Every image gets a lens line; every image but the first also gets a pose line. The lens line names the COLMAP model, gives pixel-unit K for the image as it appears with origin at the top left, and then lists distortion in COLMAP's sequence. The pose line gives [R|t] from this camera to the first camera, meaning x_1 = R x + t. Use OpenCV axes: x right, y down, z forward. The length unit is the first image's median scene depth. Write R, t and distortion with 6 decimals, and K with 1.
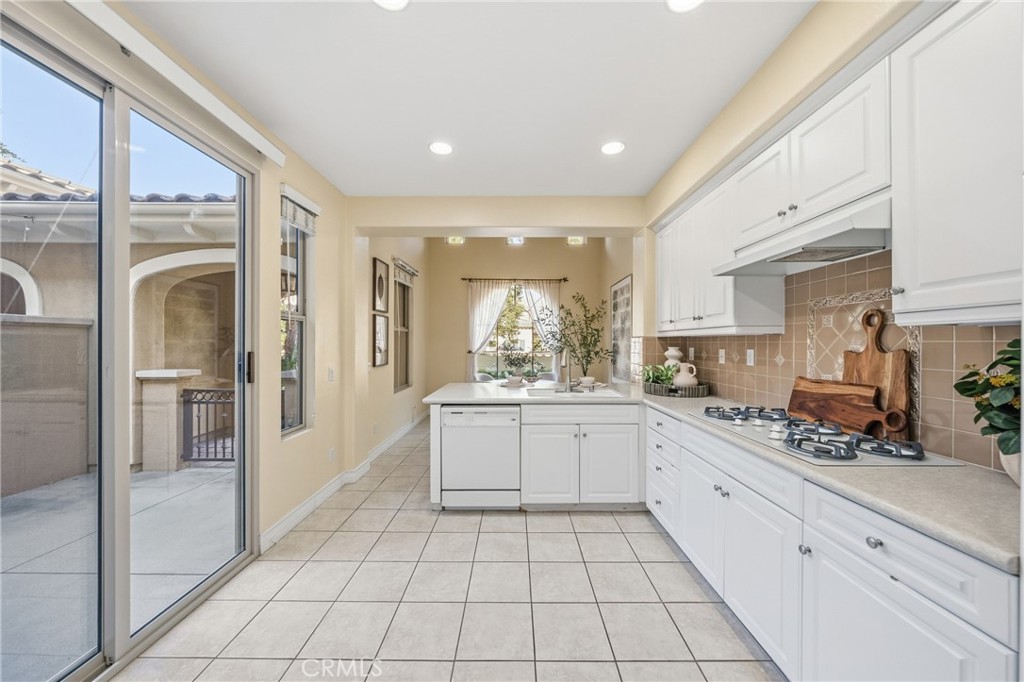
lens RADIAL K [[413.2, 0, 538.1], [0, 413.2, 342.6], [0, 0, 1]] dist [0.002523, 0.000623]
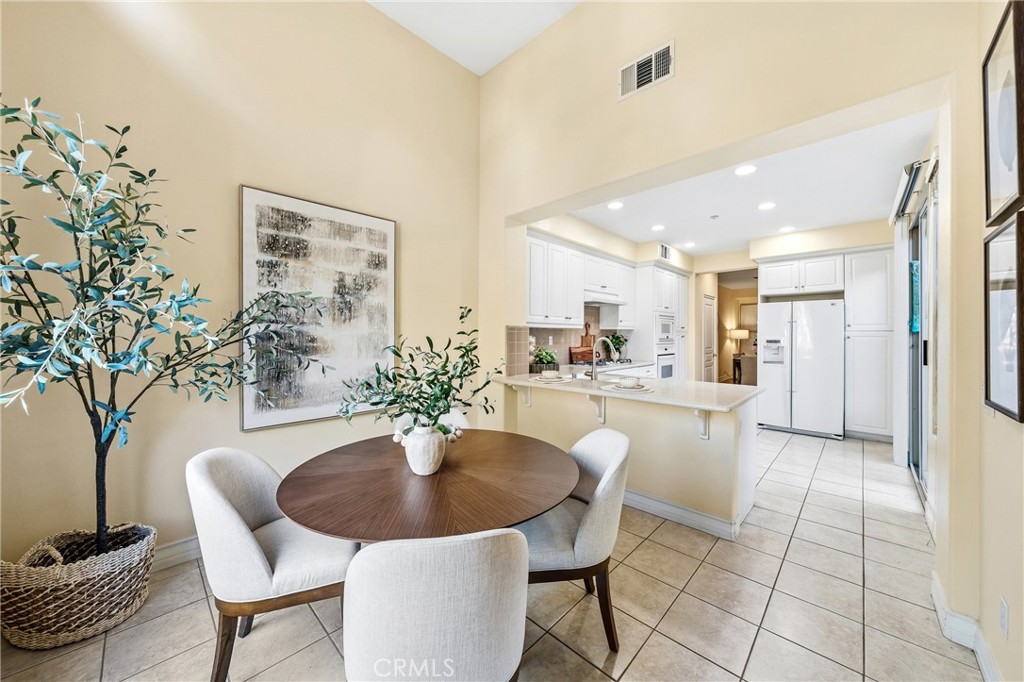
lens RADIAL K [[364.1, 0, 515.0], [0, 364.1, 338.3], [0, 0, 1]] dist [0.003812, 0.000206]
pose [[-0.719911, -0.007624, 0.694024, -0.346787], [-0.002408, 0.999961, 0.008487, 0.009766], [-0.694062, 0.004439, -0.719901, 1.562886]]
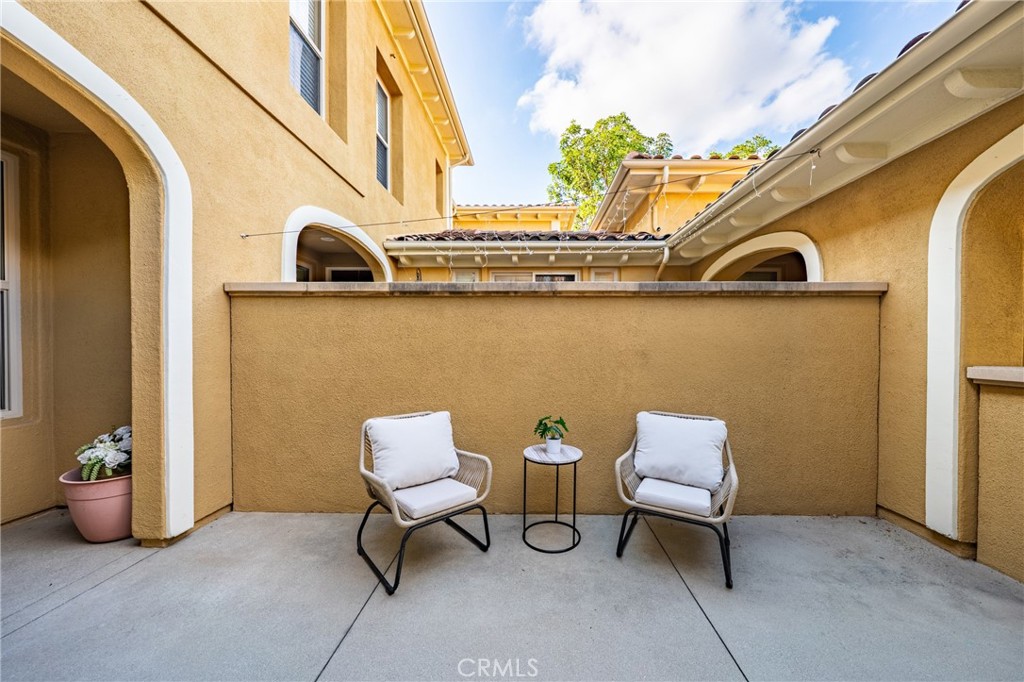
lens RADIAL K [[355.8, 0, 539.7], [0, 355.8, 350.3], [0, 0, 1]] dist [-0.005658, 0.000117]
pose [[0.015318, 0.011343, -0.999818, -0.531792], [-0.005161, 0.999923, 0.011265, 0.046055], [0.999869, 0.004987, 0.015375, 0.450777]]
